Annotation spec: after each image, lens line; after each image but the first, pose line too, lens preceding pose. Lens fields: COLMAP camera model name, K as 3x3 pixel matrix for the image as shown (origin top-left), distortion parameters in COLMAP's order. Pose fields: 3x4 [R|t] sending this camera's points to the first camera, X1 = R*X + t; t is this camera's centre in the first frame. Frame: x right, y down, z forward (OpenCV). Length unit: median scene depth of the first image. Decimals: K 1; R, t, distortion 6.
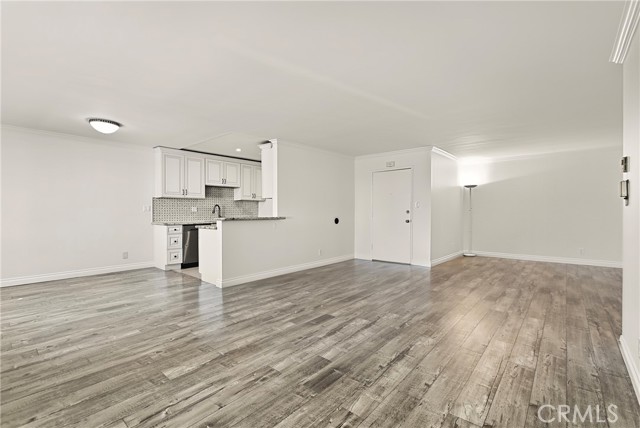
lens RADIAL K [[285.8, 0, 317.6], [0, 285.8, 214.8], [0, 0, 1]] dist [-0.006768, 0.006234]
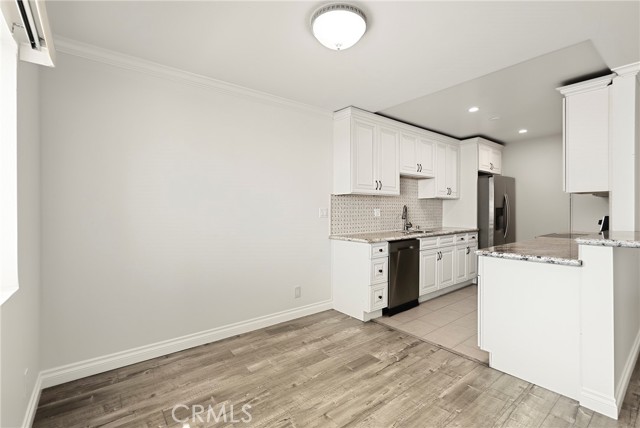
lens RADIAL K [[285.8, 0, 319.0], [0, 285.8, 213.0], [0, 0, 1]] dist [-0.006768, 0.006234]
pose [[0.983106, -0.003167, -0.183009, -0.603904], [0.002728, 0.999993, -0.002652, -0.024629], [0.183017, 0.002108, 0.983108, 0.487631]]
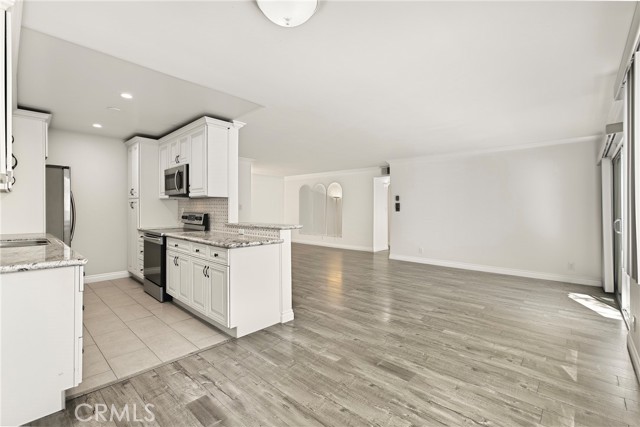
lens RADIAL K [[285.8, 0, 318.2], [0, 285.8, 211.5], [0, 0, 1]] dist [-0.006768, 0.006234]
pose [[0.035850, -0.008076, 0.999325, -0.983009], [0.009885, 0.999921, 0.007726, -0.028531], [-0.999308, 0.009601, 0.035927, 0.822882]]
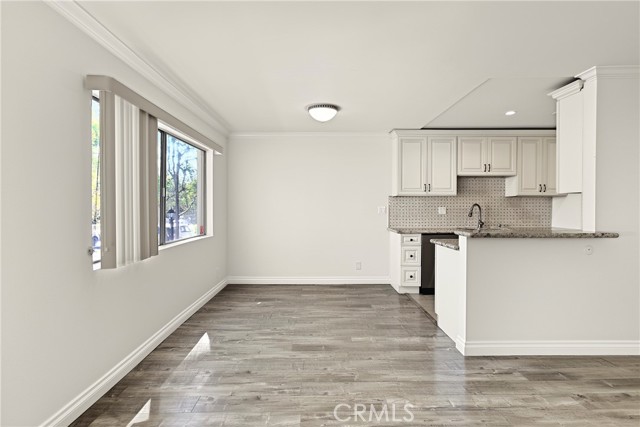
lens RADIAL K [[319.2, 0, 319.5], [0, 319.2, 212.2], [0, 0, 1]] dist [-0.005960, 0.004192]
pose [[0.661616, 0.013004, -0.749730, -0.051109], [-0.007702, 0.999915, 0.010546, -0.029846], [0.749804, -0.001203, 0.661659, 0.332695]]
